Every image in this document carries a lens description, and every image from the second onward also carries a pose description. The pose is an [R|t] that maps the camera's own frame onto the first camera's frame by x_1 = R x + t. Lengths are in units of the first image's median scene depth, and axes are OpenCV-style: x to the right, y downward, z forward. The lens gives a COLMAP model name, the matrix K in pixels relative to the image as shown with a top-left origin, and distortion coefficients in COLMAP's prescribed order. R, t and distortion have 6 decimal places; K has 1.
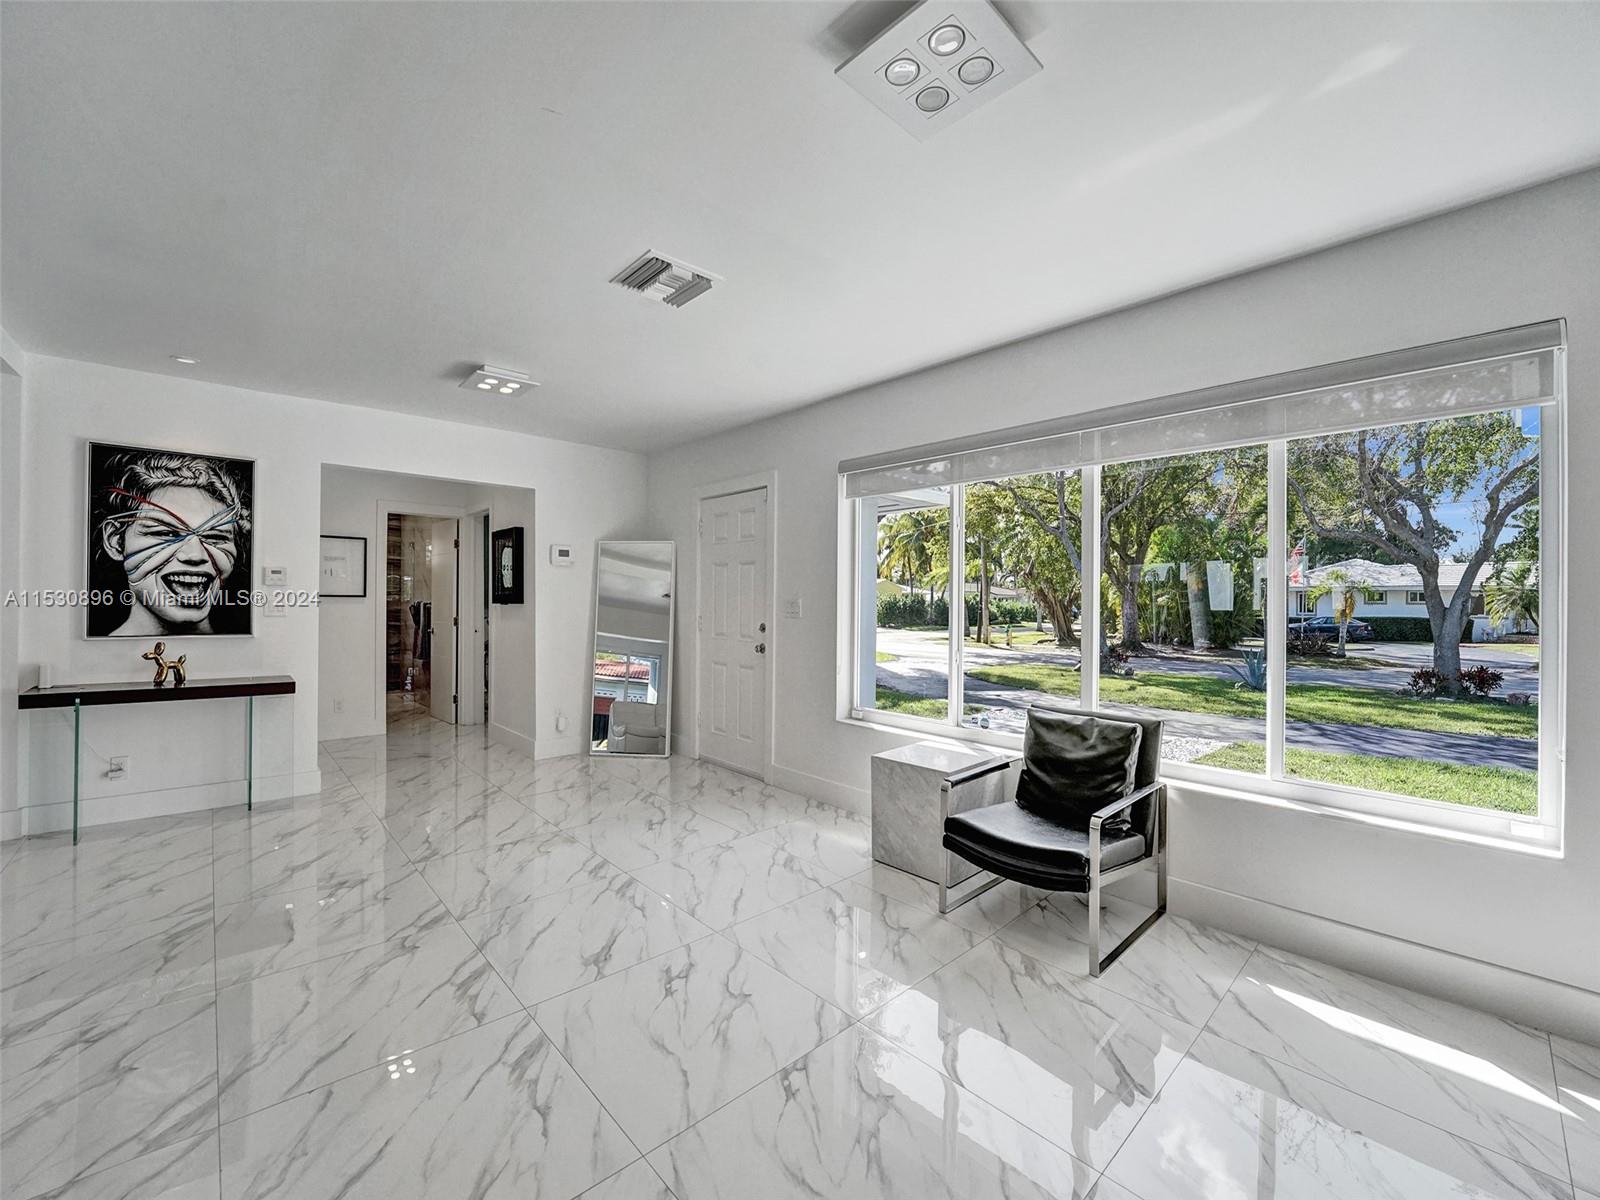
lens RADIAL K [[649.6, 0, 800.0], [0, 649.6, 600.0], [0, 0, 1]] dist [-0.022201, -0.000032]
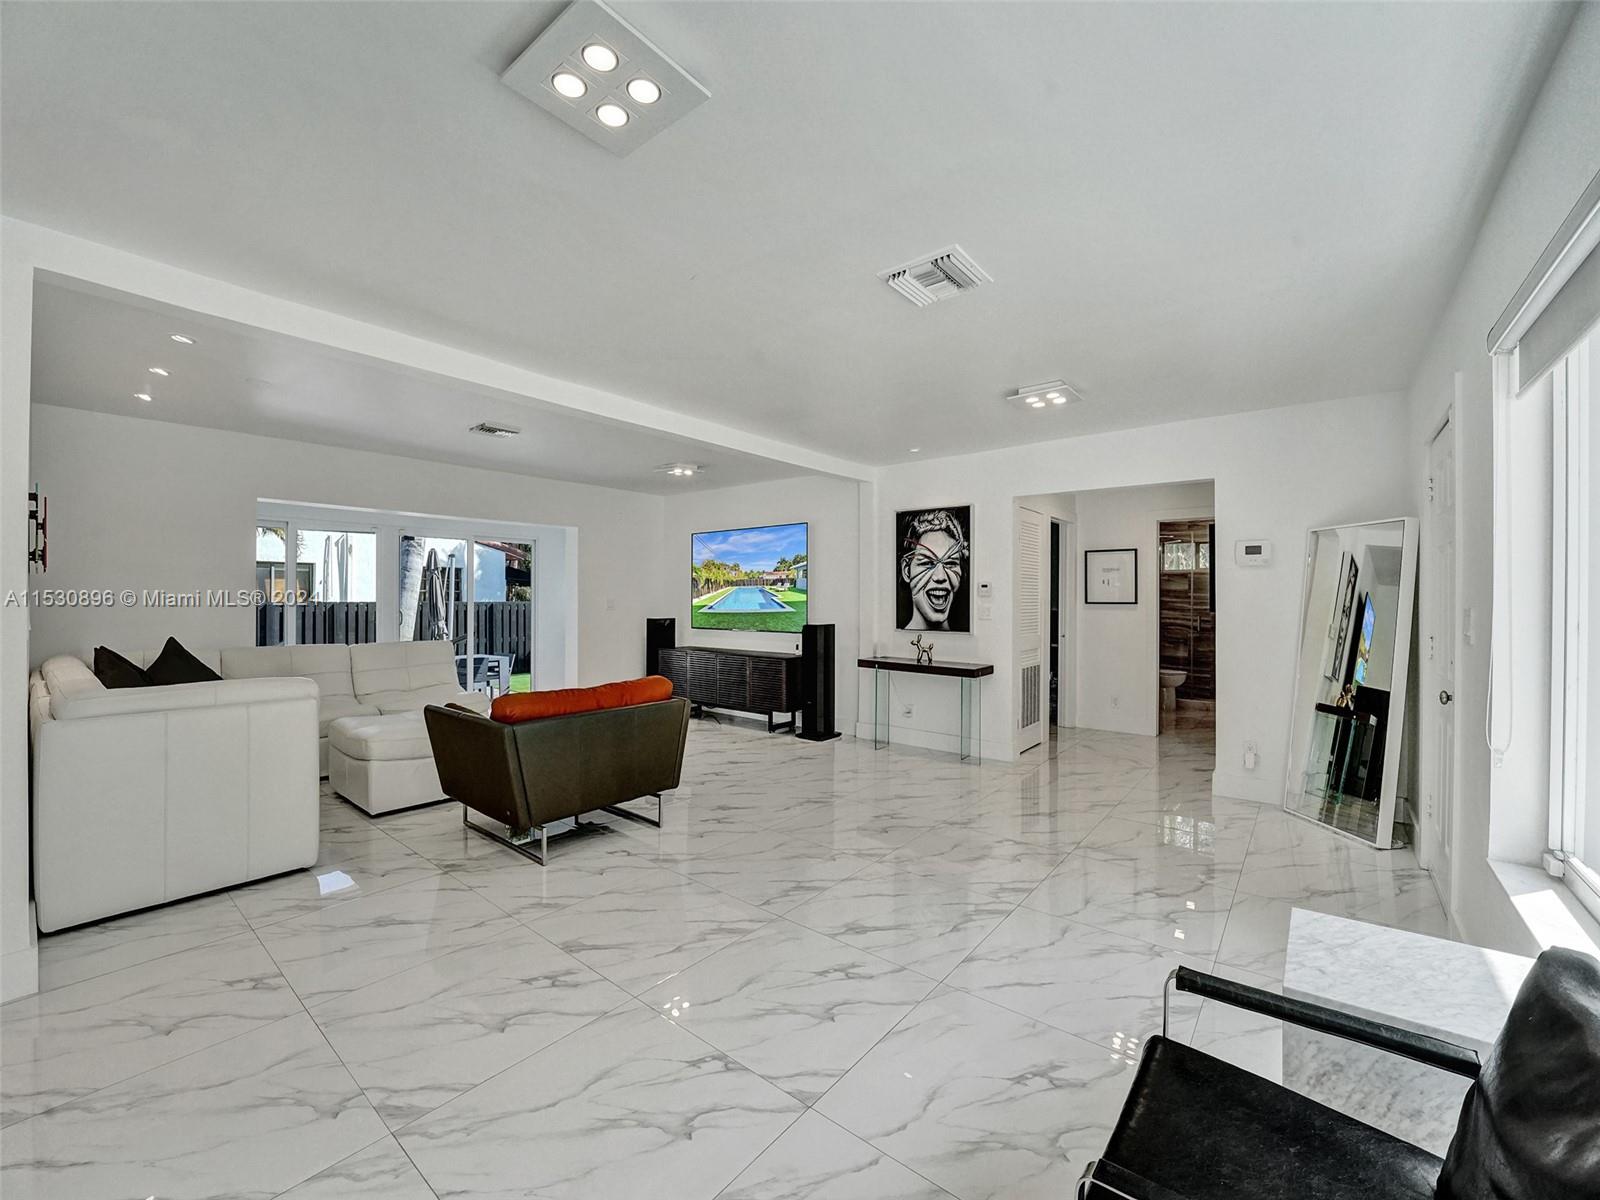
lens RADIAL K [[651.4, 0, 790.0], [0, 651.4, 601.2], [0, 0, 1]] dist [-0.015362, 0.000713]
pose [[0.133947, -0.004088, -0.990980, 0.495444], [0.000779, 0.999992, -0.004020, -0.007737], [0.990988, -0.000234, 0.133949, 0.453054]]
